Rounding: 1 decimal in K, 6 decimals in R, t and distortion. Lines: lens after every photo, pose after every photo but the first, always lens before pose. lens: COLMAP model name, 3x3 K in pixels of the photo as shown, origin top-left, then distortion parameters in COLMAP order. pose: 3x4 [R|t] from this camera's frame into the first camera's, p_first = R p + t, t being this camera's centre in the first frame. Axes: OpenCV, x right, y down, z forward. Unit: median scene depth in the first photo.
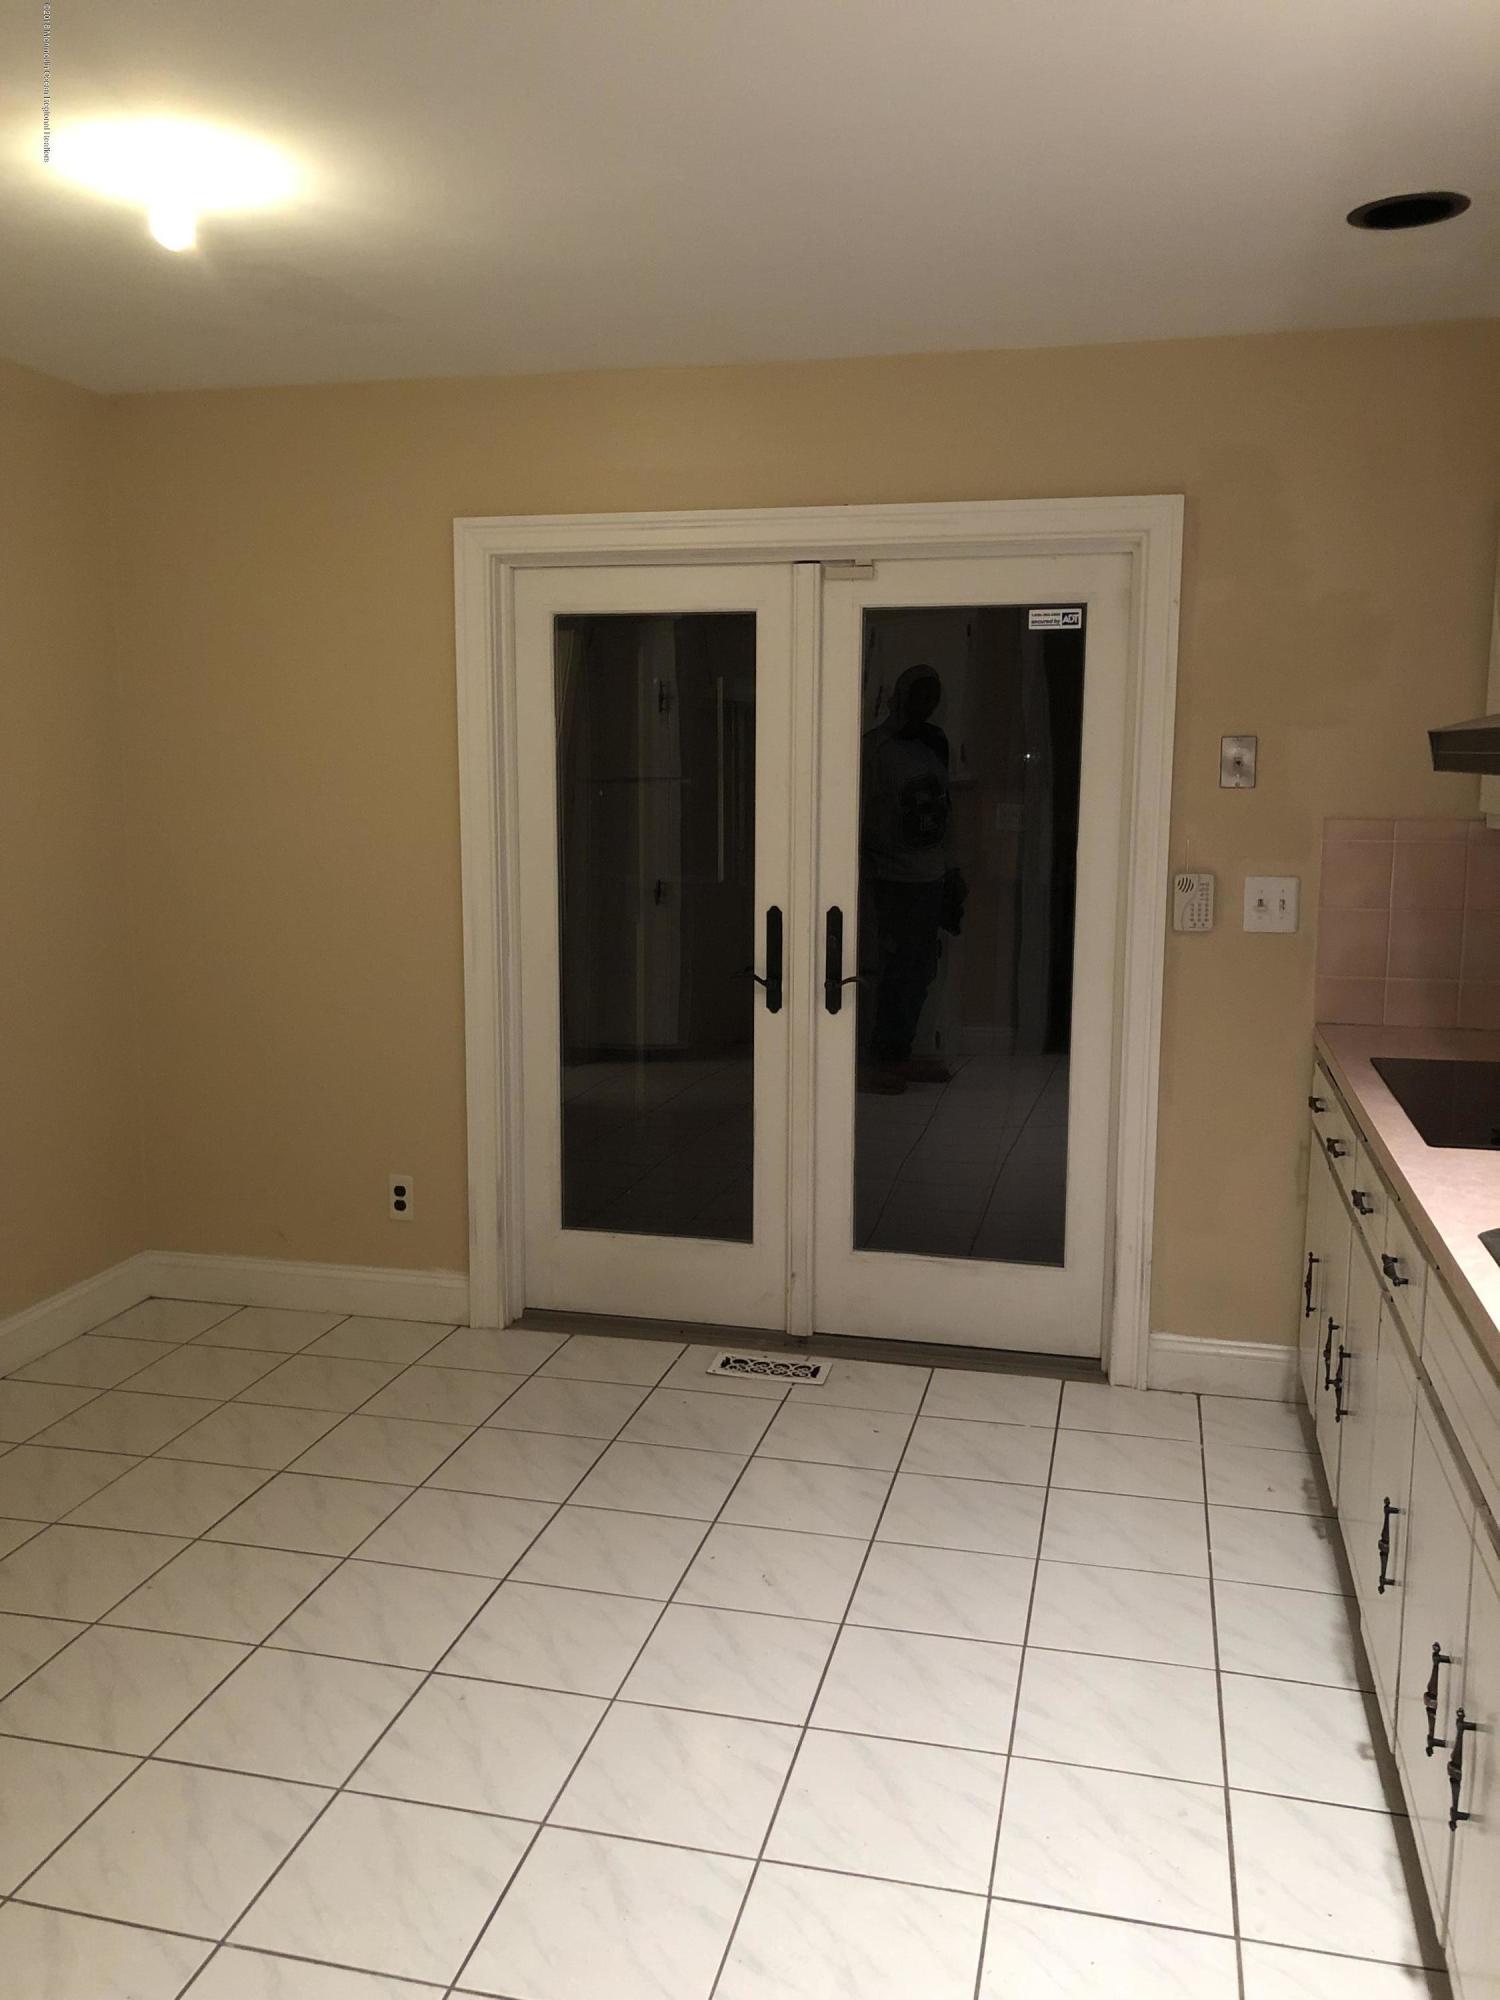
lens RADIAL K [[1637.8, 0, 754.5], [0, 1637.8, 998.7], [0, 0, 1]] dist [0.003005, 0.005473]
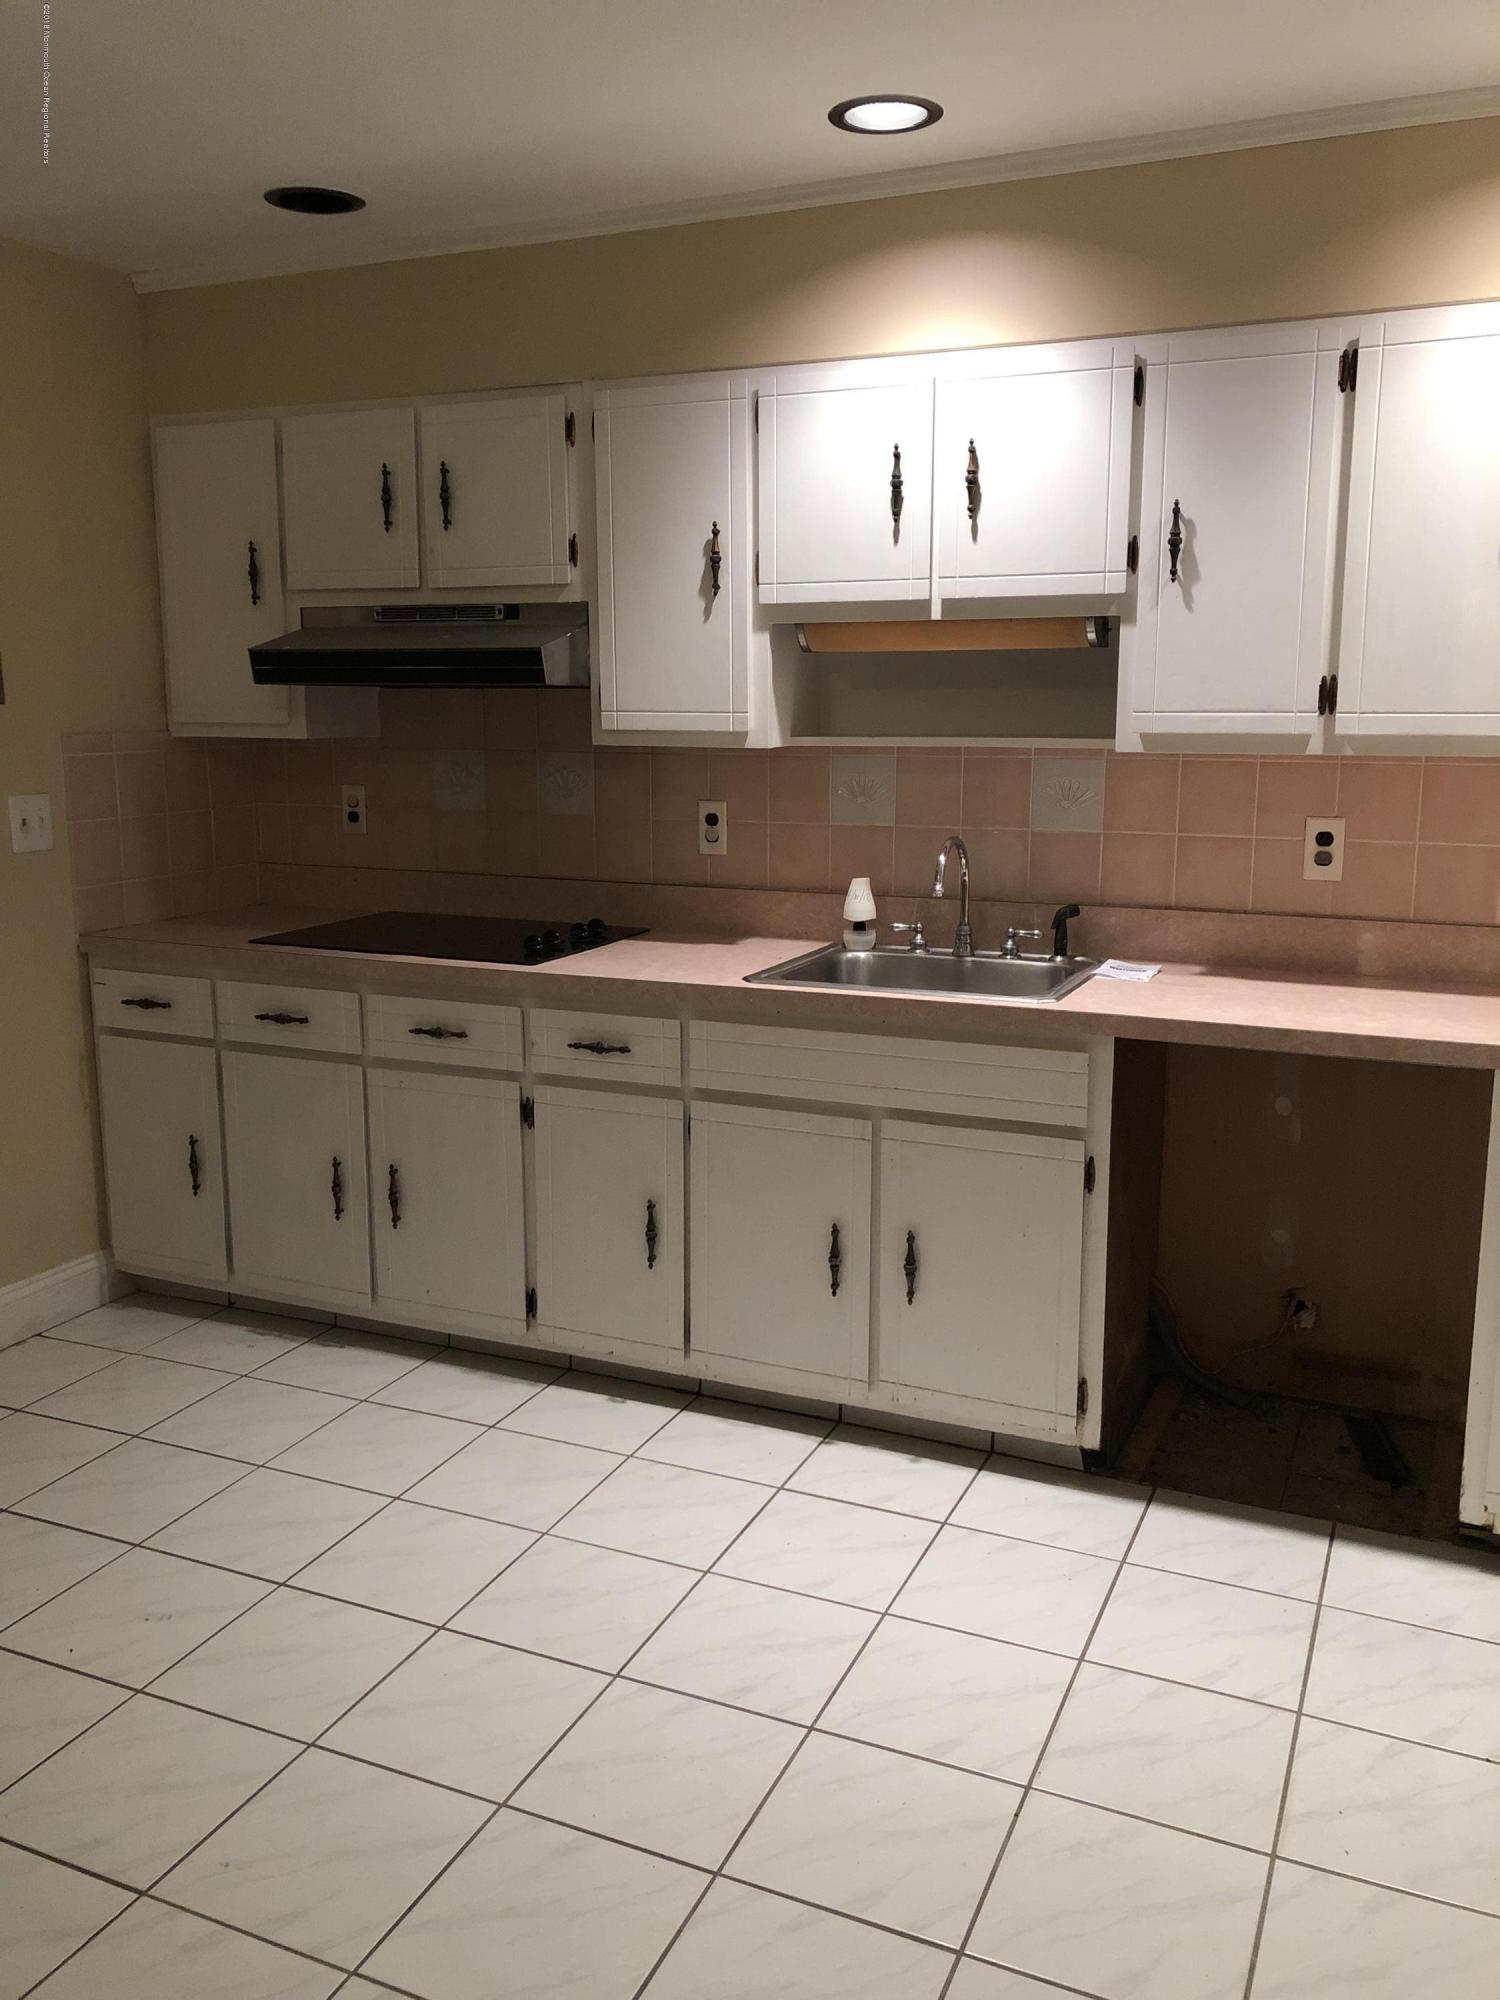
lens RADIAL K [[1637.8, 0, 754.7], [0, 1637.8, 999.3], [0, 0, 1]] dist [0.003005, 0.005473]
pose [[0.179770, -0.190367, 0.965113, -0.679108], [0.148990, 0.975047, 0.164575, -0.060127], [-0.972360, 0.114206, 0.203647, 0.450669]]
